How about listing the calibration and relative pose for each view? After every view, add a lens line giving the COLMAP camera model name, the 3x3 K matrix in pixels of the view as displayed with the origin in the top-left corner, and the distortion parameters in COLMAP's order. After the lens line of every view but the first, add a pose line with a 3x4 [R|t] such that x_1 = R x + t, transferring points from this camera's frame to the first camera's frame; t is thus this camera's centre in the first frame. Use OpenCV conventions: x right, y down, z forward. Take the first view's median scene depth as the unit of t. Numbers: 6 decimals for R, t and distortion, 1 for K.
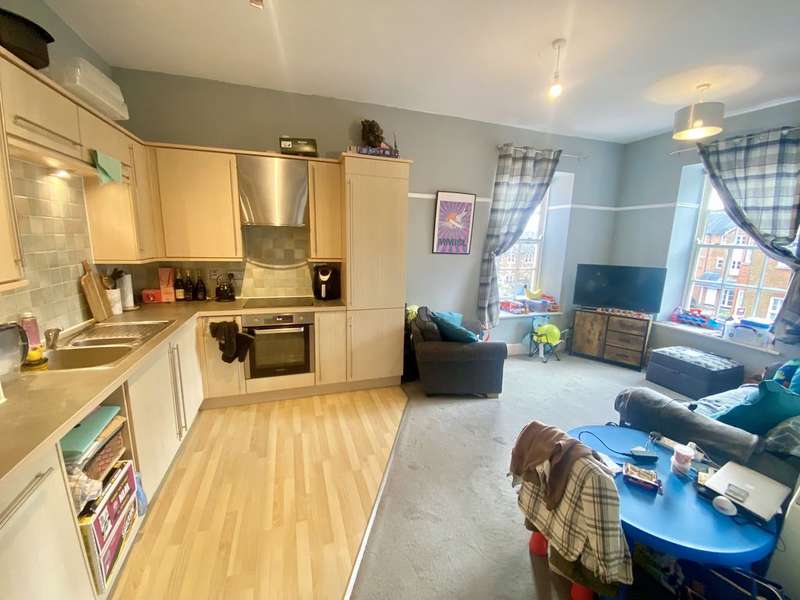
lens RADIAL K [[324.4, 0, 402.4], [0, 324.4, 299.8], [0, 0, 1]] dist [-0.003463, -0.004171]
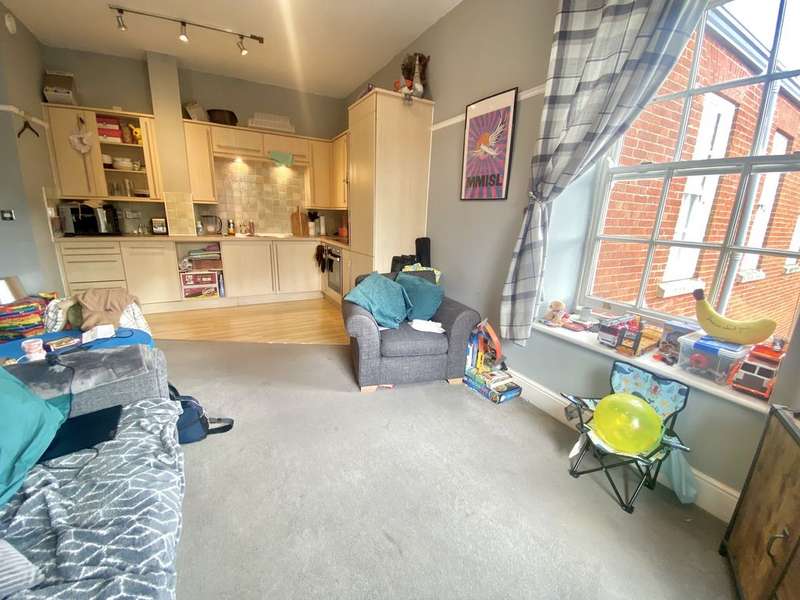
lens RADIAL K [[324.4, 0, 395.1], [0, 324.4, 300.0], [0, 0, 1]] dist [-0.003463, -0.004171]
pose [[0.173901, 0.228220, -0.957953, 1.033765], [-0.211539, 0.958723, 0.190002, -0.050185], [0.961774, 0.169602, 0.215001, 0.964015]]
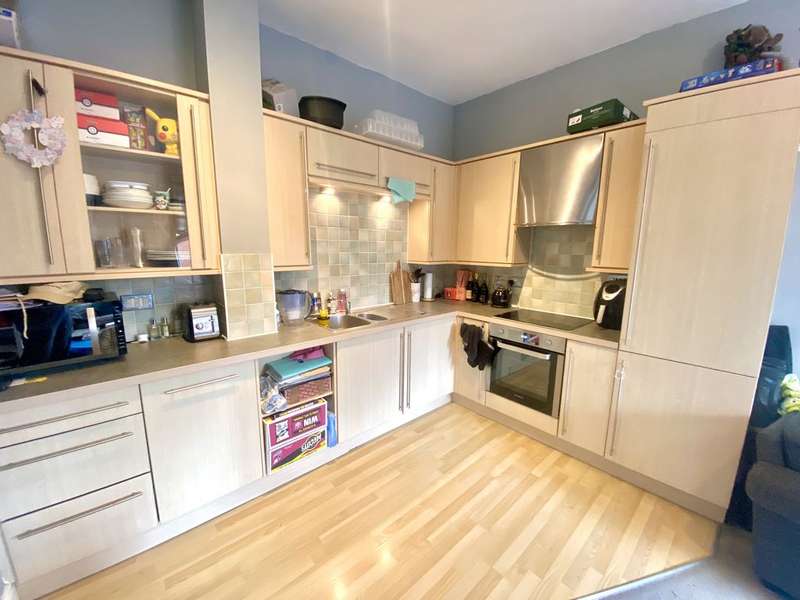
lens RADIAL K [[324.4, 0, 395.9], [0, 324.4, 300.4], [0, 0, 1]] dist [-0.003463, -0.004171]
pose [[0.387636, 0.129222, -0.912710, 0.235070], [-0.167199, 0.983559, 0.068242, -0.033131], [0.906522, 0.126152, 0.402869, 0.340847]]
